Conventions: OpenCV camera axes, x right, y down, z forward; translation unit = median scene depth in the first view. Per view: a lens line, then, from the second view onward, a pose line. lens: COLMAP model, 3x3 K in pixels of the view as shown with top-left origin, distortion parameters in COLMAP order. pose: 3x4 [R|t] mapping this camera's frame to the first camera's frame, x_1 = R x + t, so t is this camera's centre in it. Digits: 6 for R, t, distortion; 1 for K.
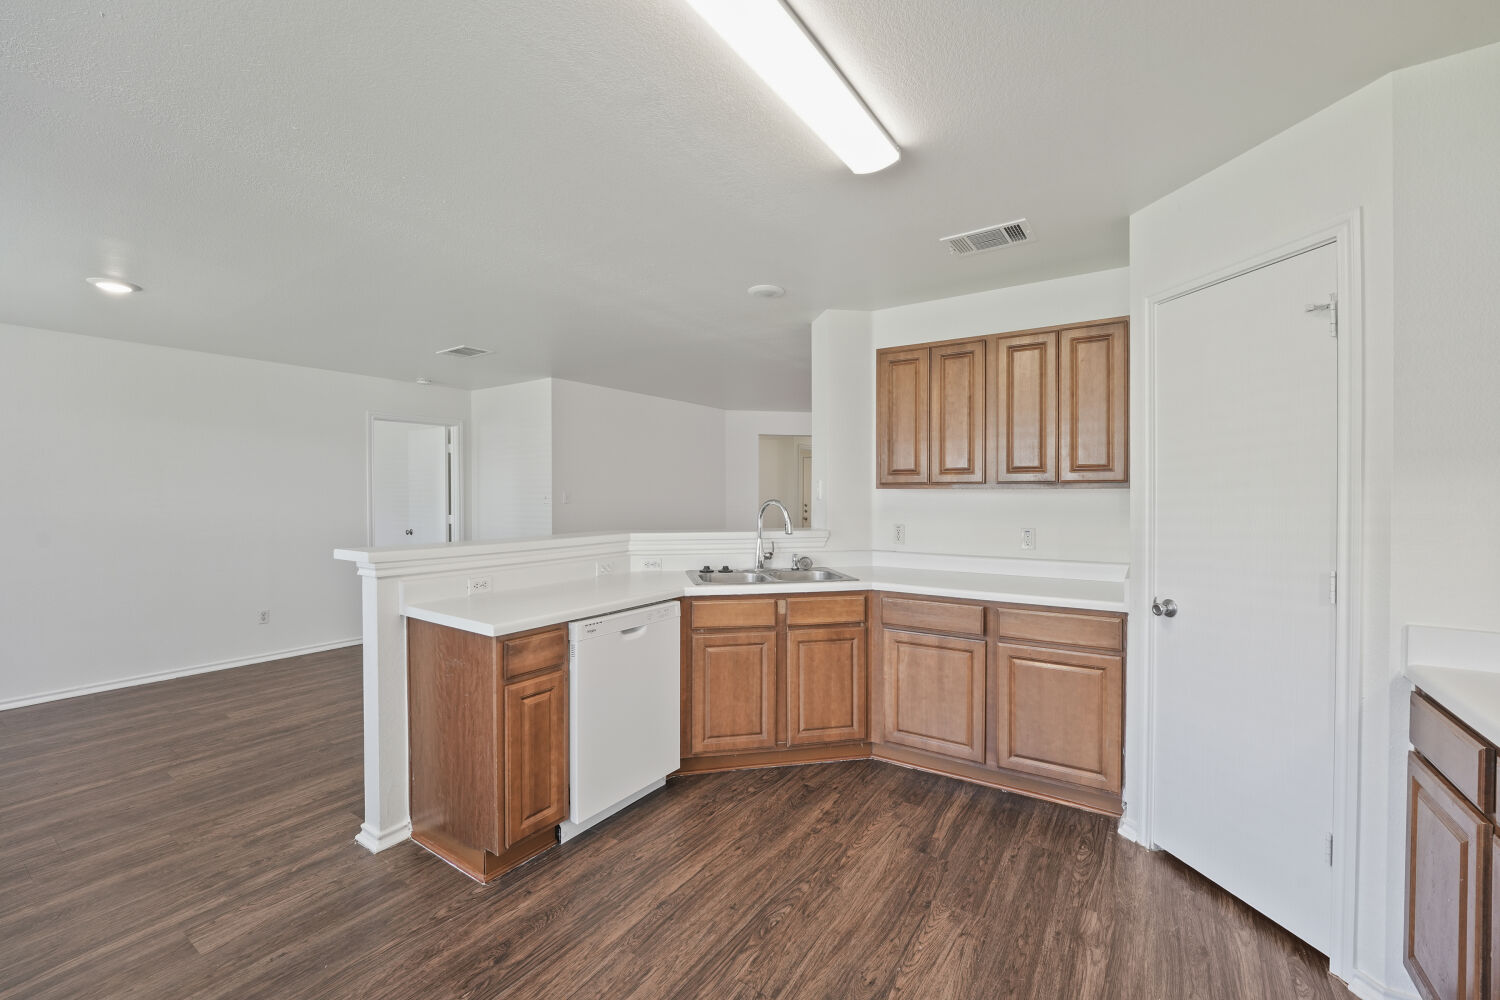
lens RADIAL K [[620.1, 0, 752.0], [0, 620.1, 512.5], [0, 0, 1]] dist [-0.025644, 0.004664]
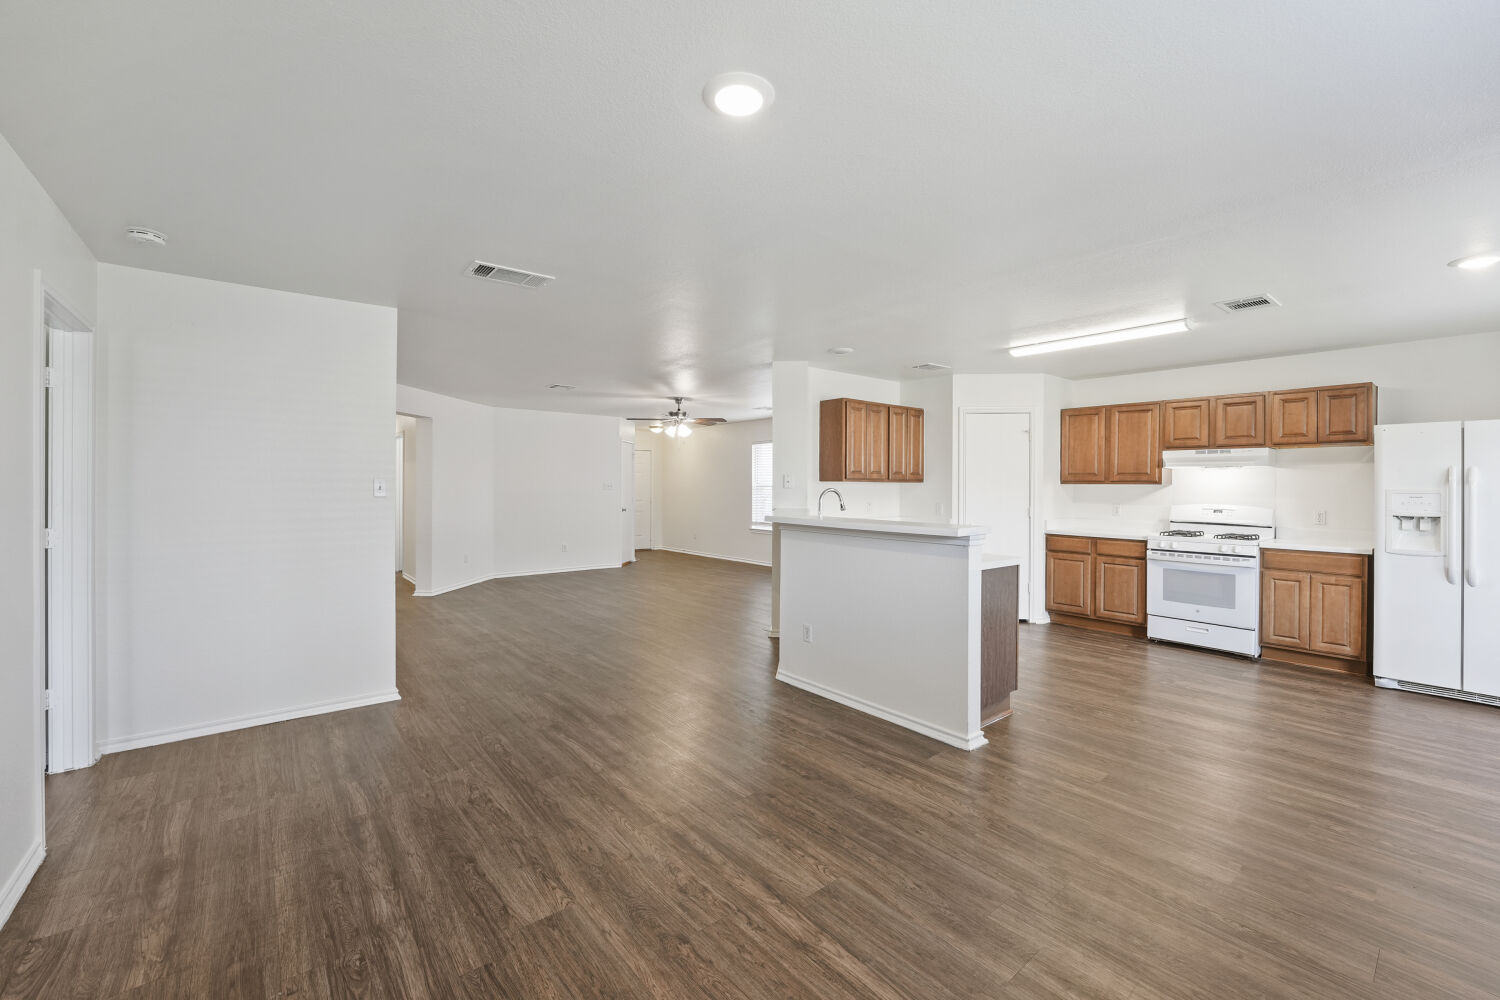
lens RADIAL K [[620.1, 0, 749.0], [0, 620.1, 502.9], [0, 0, 1]] dist [-0.025644, 0.004664]
pose [[0.283714, -0.023455, 0.958622, -1.729696], [0.026069, 0.999520, 0.016740, -0.018680], [-0.958555, 0.020241, 0.284189, 0.917031]]
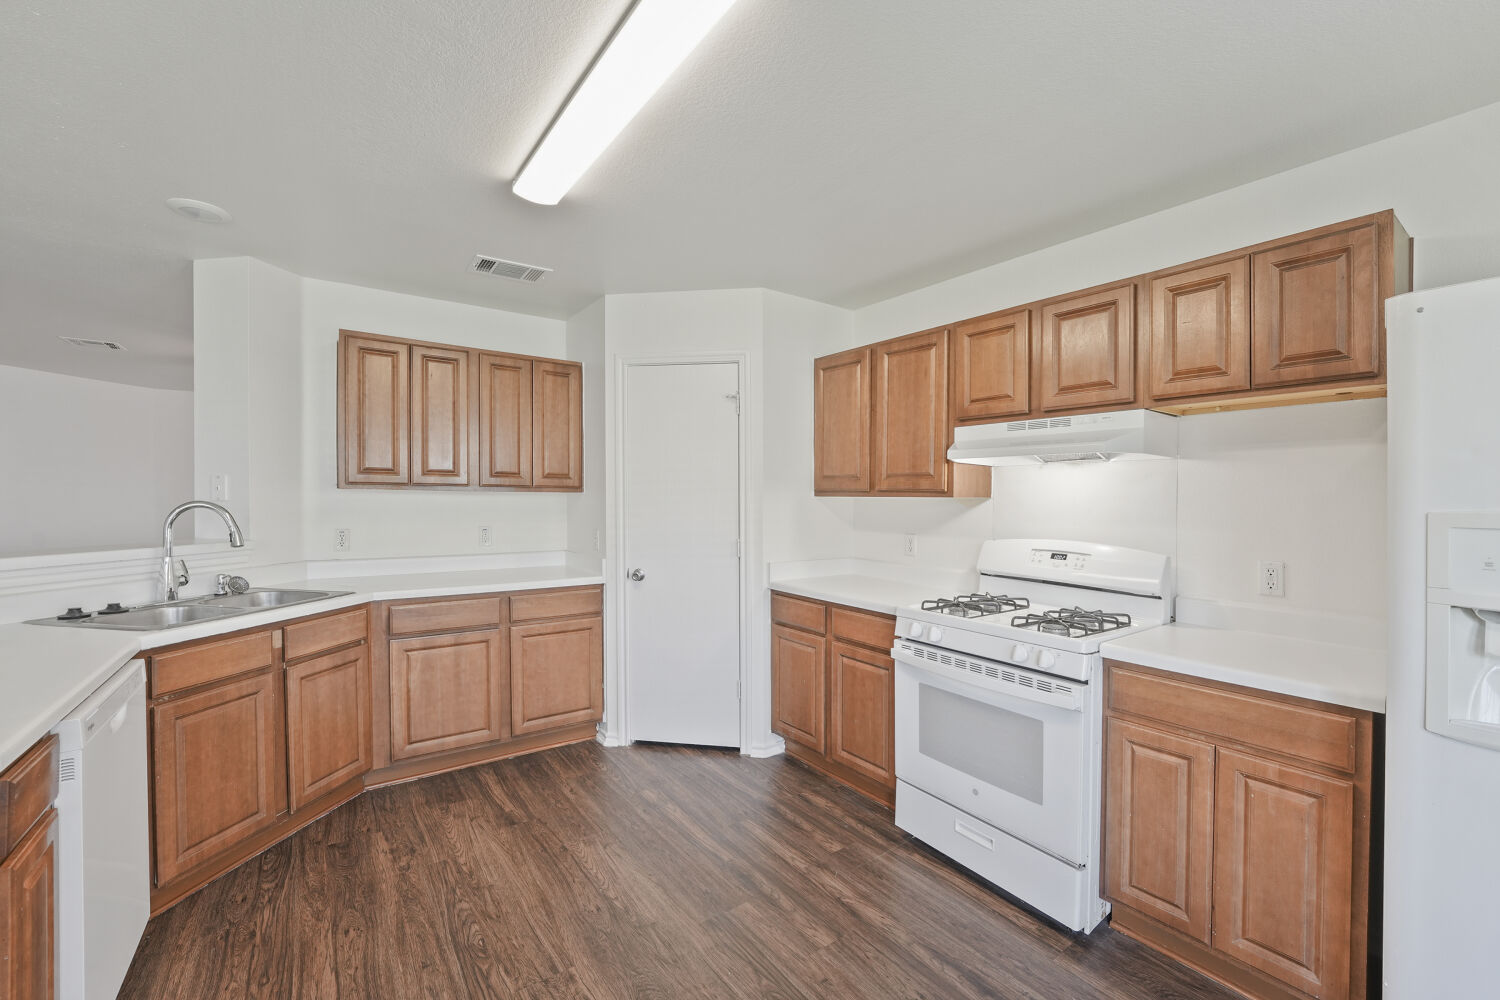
lens RADIAL K [[620.1, 0, 756.9], [0, 620.1, 513.0], [0, 0, 1]] dist [-0.025644, 0.004664]
pose [[0.335731, -0.017525, 0.941795, -0.488245], [0.018912, 0.999751, 0.011862, -0.003316], [-0.941768, 0.013829, 0.335979, 0.182154]]
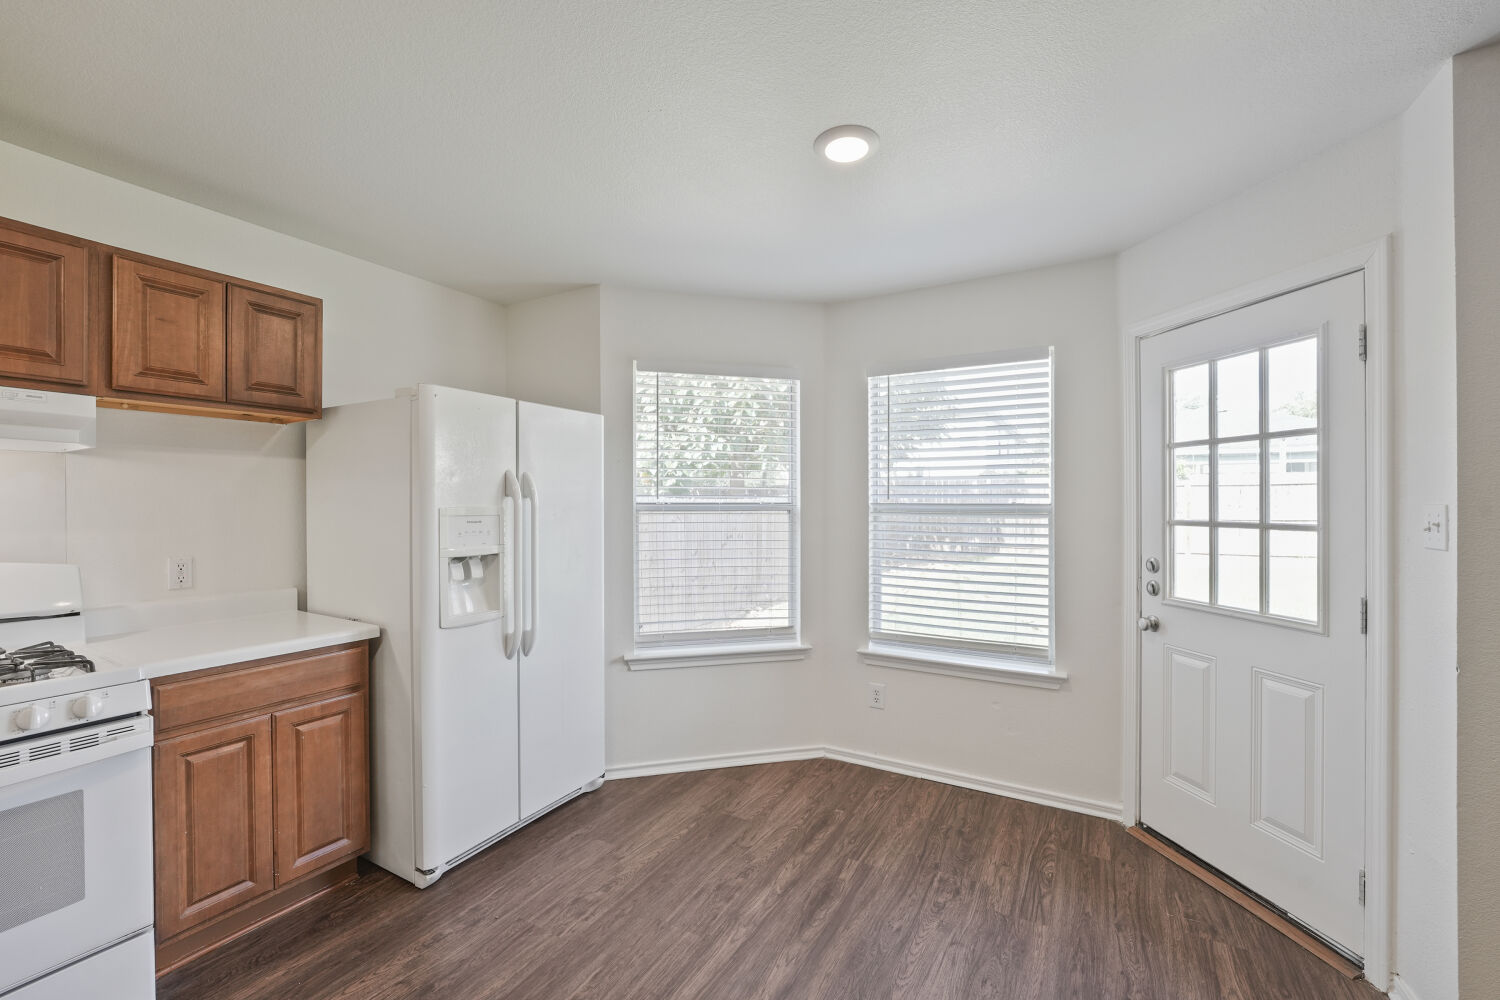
lens RADIAL K [[620.1, 0, 750.4], [0, 620.1, 509.7], [0, 0, 1]] dist [-0.025644, 0.004664]
pose [[-0.996624, 0.001003, -0.082091, -0.269329], [-0.002572, 0.999053, 0.043431, -0.021762], [0.082056, 0.043495, -0.995678, 0.671883]]
